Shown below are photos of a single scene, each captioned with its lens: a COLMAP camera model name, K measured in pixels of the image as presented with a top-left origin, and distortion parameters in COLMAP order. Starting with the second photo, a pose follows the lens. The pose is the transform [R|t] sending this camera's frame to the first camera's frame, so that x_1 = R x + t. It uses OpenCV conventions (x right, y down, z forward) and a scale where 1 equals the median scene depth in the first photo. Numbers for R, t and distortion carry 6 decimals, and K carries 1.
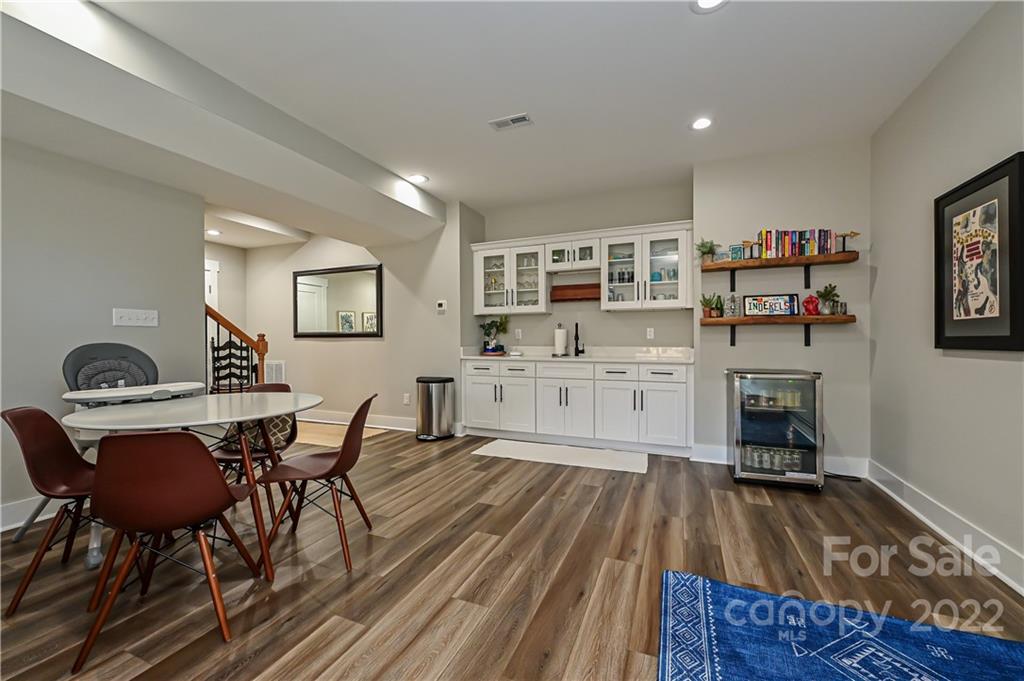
lens RADIAL K [[418.2, 0, 505.1], [0, 418.2, 339.2], [0, 0, 1]] dist [-0.003325, 0.001399]
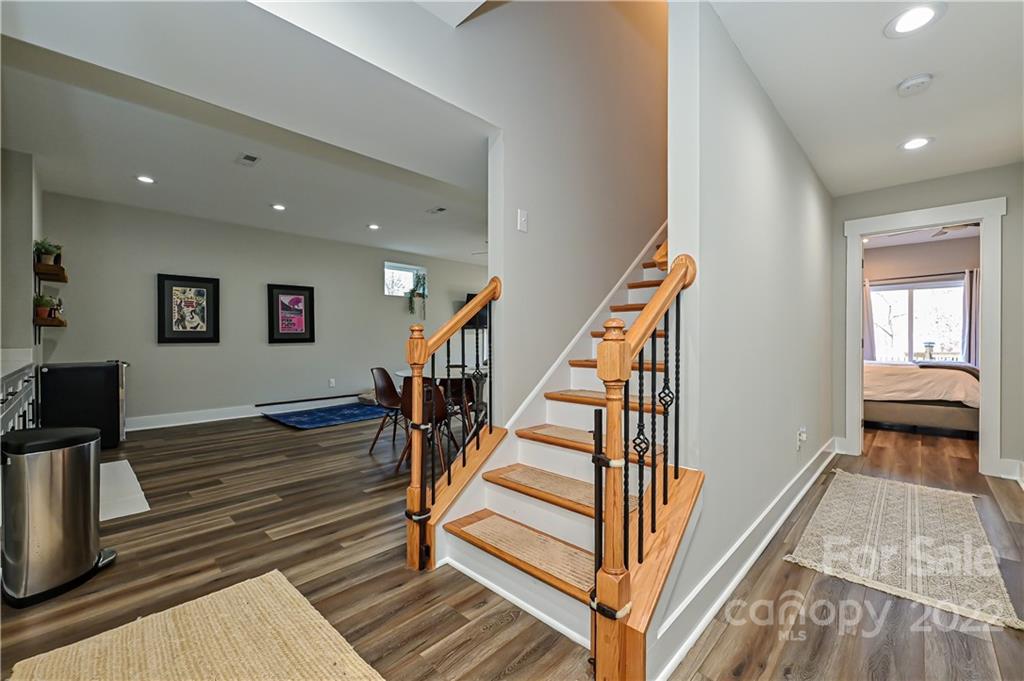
lens RADIAL K [[418.2, 0, 509.3], [0, 418.2, 338.5], [0, 0, 1]] dist [-0.003325, 0.001399]
pose [[-0.931618, -0.009879, 0.363306, -1.683533], [-0.007269, 0.999937, 0.008549, -0.037743], [-0.363367, 0.005323, -0.931631, 2.728541]]
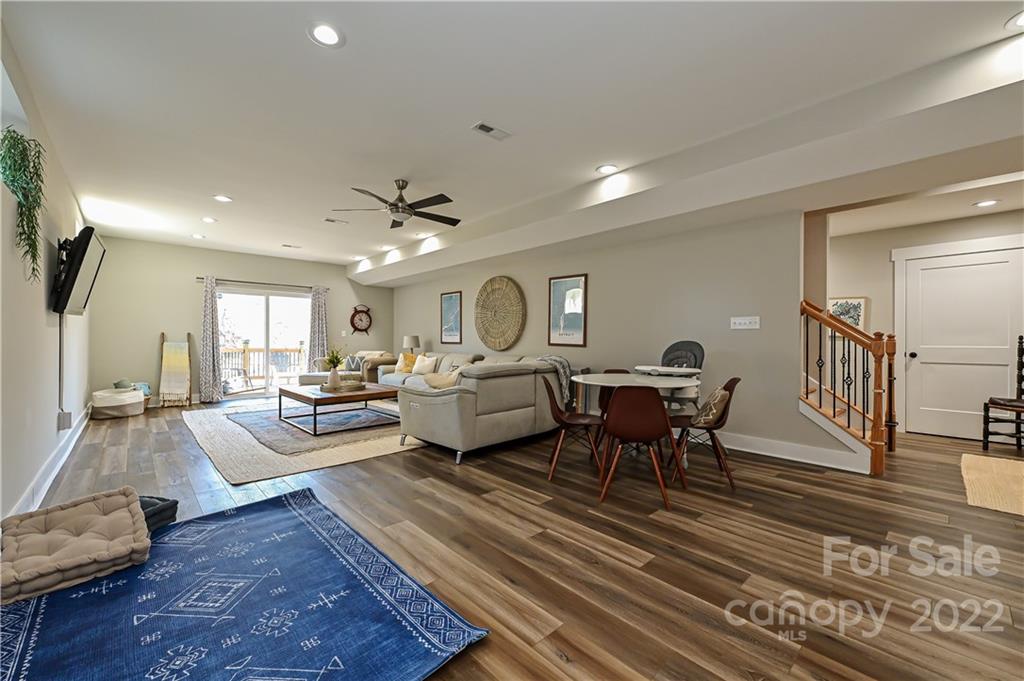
lens RADIAL K [[418.2, 0, 503.7], [0, 418.2, 337.2], [0, 0, 1]] dist [-0.003325, 0.001399]
pose [[-0.430652, -0.000719, -0.902518, 0.987772], [-0.001527, 0.999999, -0.000068, -0.004166], [0.902517, 0.001349, -0.430652, 1.238917]]
